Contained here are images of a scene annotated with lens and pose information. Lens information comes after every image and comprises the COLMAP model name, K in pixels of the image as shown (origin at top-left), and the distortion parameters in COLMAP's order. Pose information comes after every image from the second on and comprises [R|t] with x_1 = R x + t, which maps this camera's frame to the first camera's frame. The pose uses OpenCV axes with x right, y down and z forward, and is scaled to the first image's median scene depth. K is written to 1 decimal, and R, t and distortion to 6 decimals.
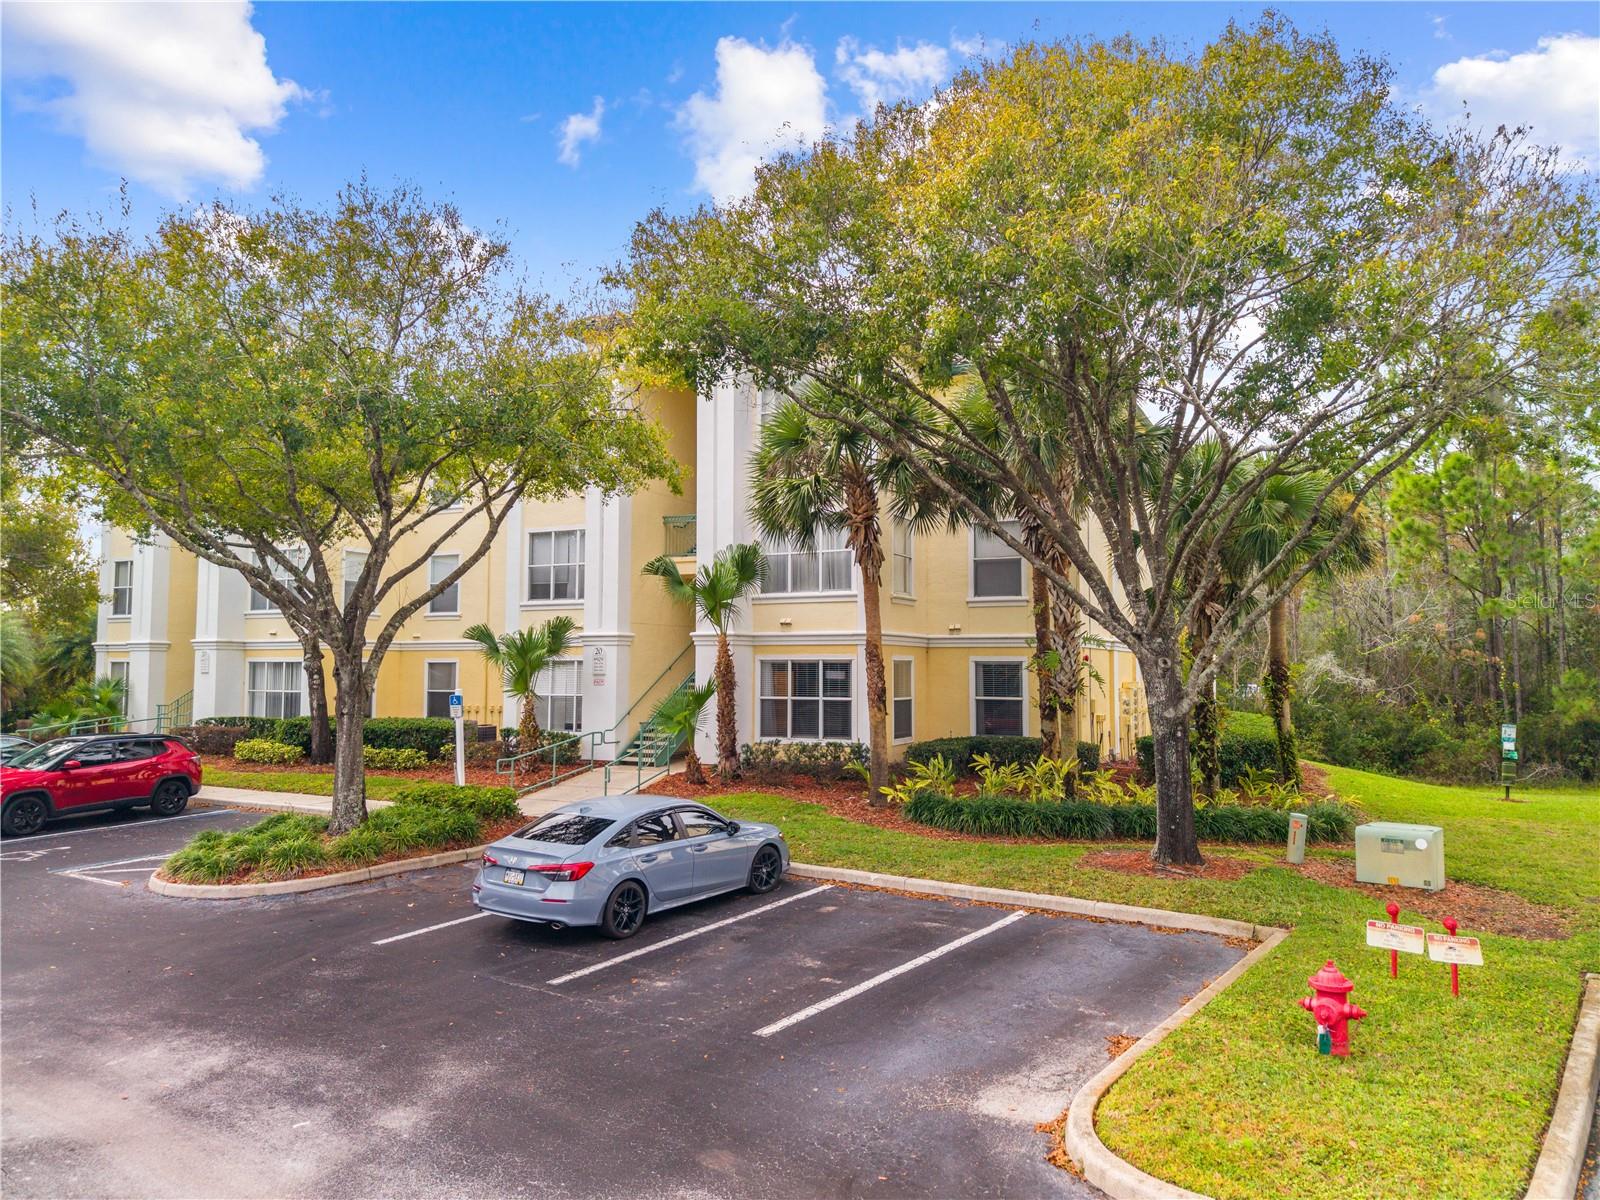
lens RADIAL K [[1094.6, 0, 796.1], [0, 1094.6, 589.5], [0, 0, 1]] dist [0.082161, -0.134843]
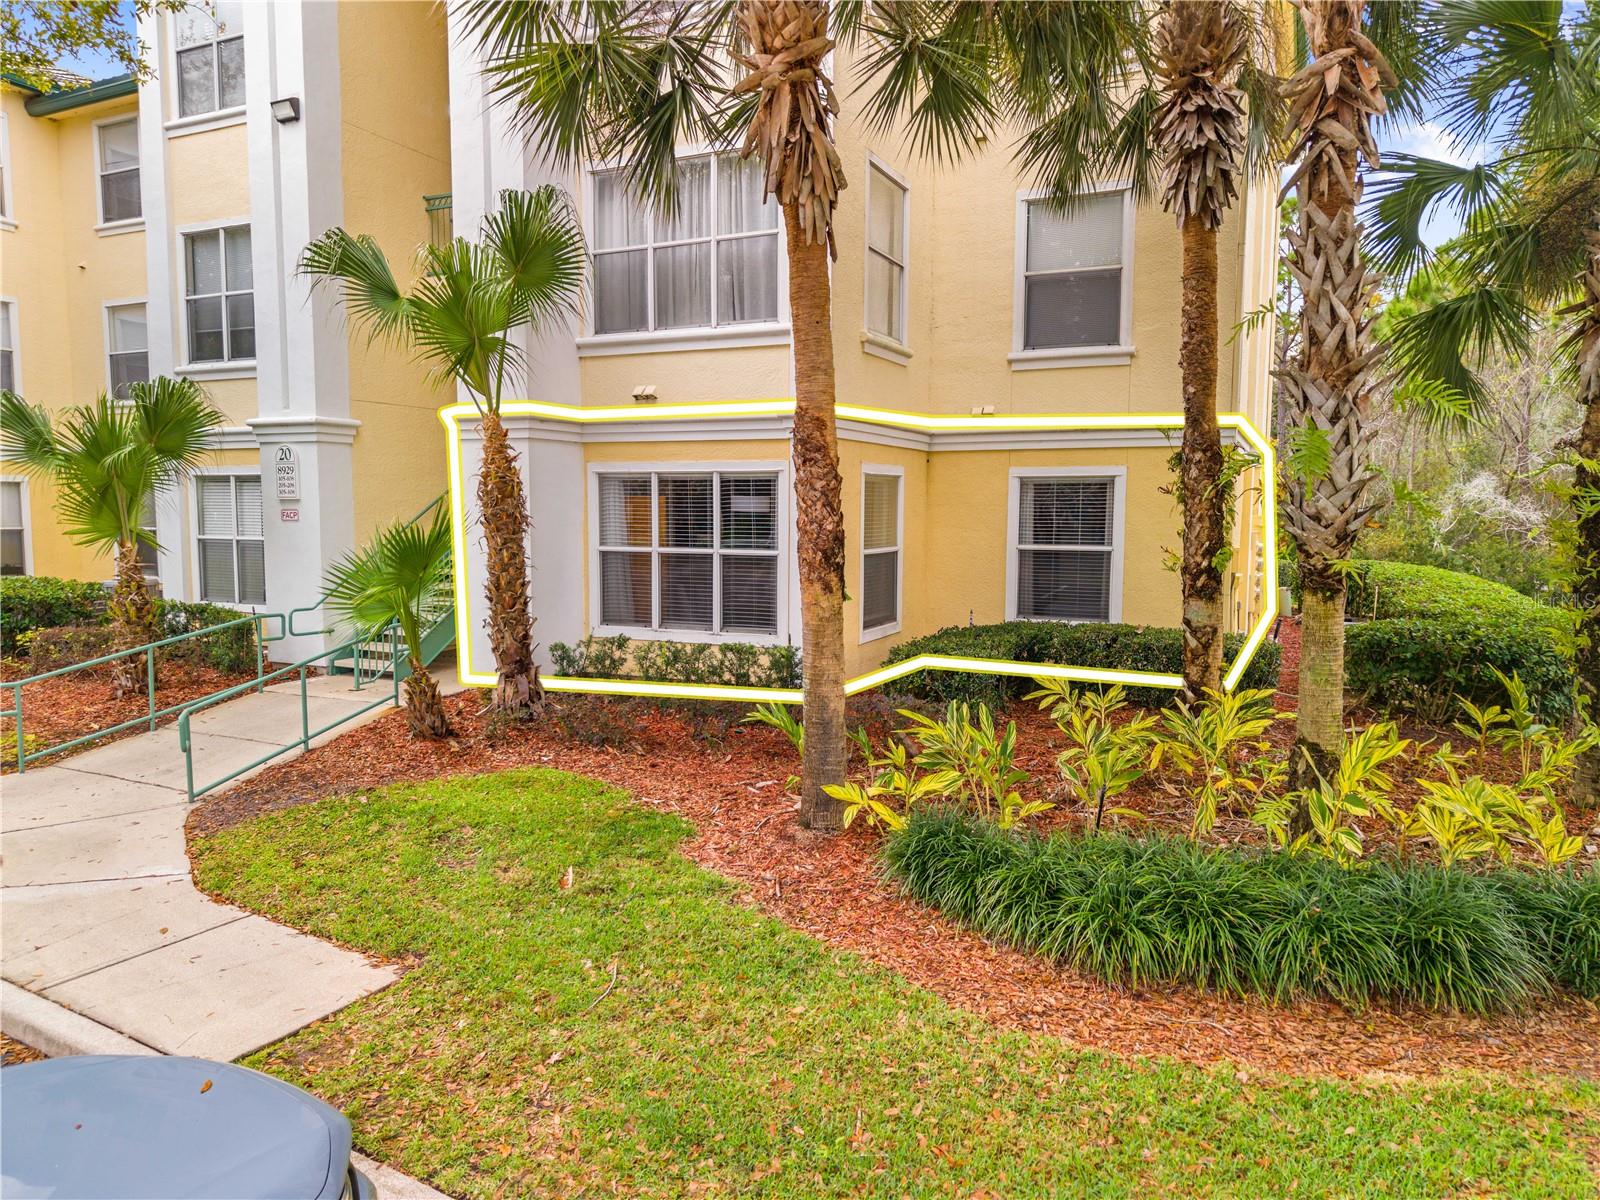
lens RADIAL K [[1081.5, 0, 805.9], [0, 1081.5, 600.9], [0, 0, 1]] dist [0.041440, -0.038822]
pose [[0.999356, -0.001148, 0.035862, 0.045419], [-0.004610, 0.987095, 0.160071, 0.044067], [-0.035583, -0.160134, 0.986454, 0.515346]]
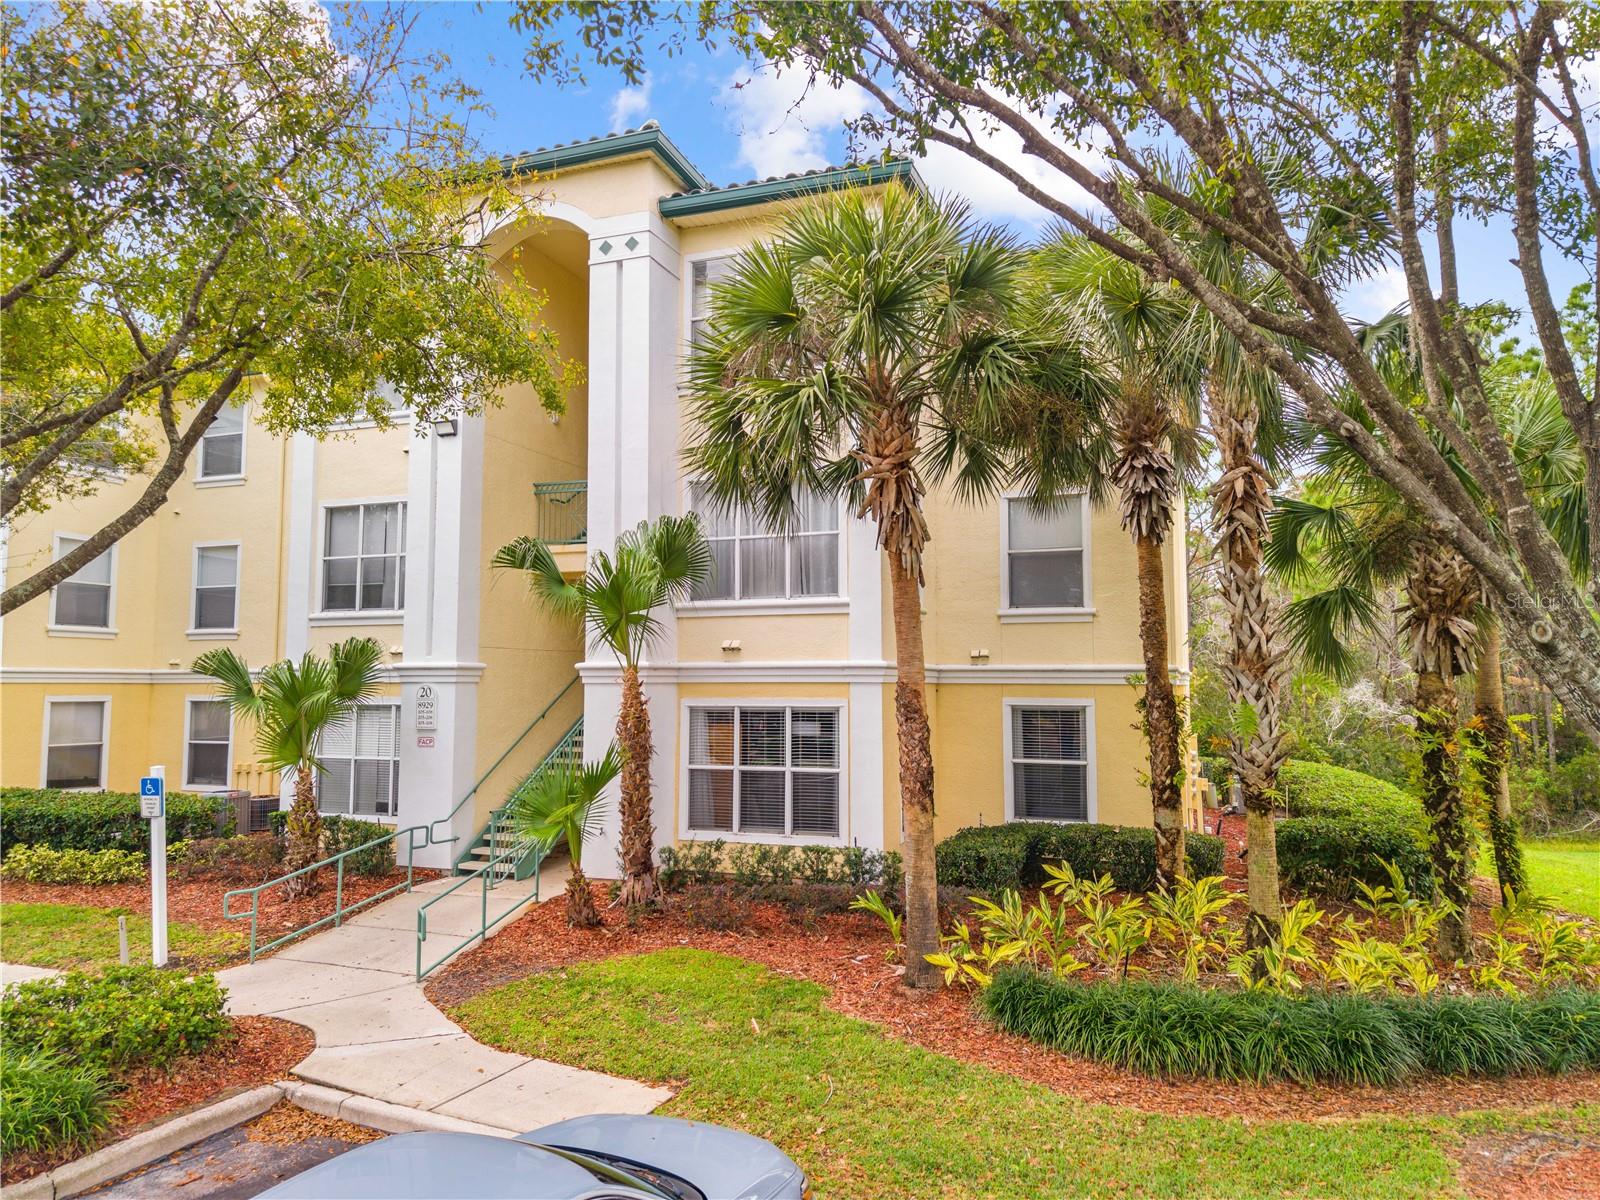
lens RADIAL K [[1087.2, 0, 809.0], [0, 1087.2, 597.0], [0, 0, 1]] dist [0.031041, -0.021553]
pose [[0.993208, 0.007078, 0.116139, -0.038261], [-0.006120, 0.999944, -0.008602, 0.006485], [-0.116194, 0.007832, 0.993196, 0.380994]]
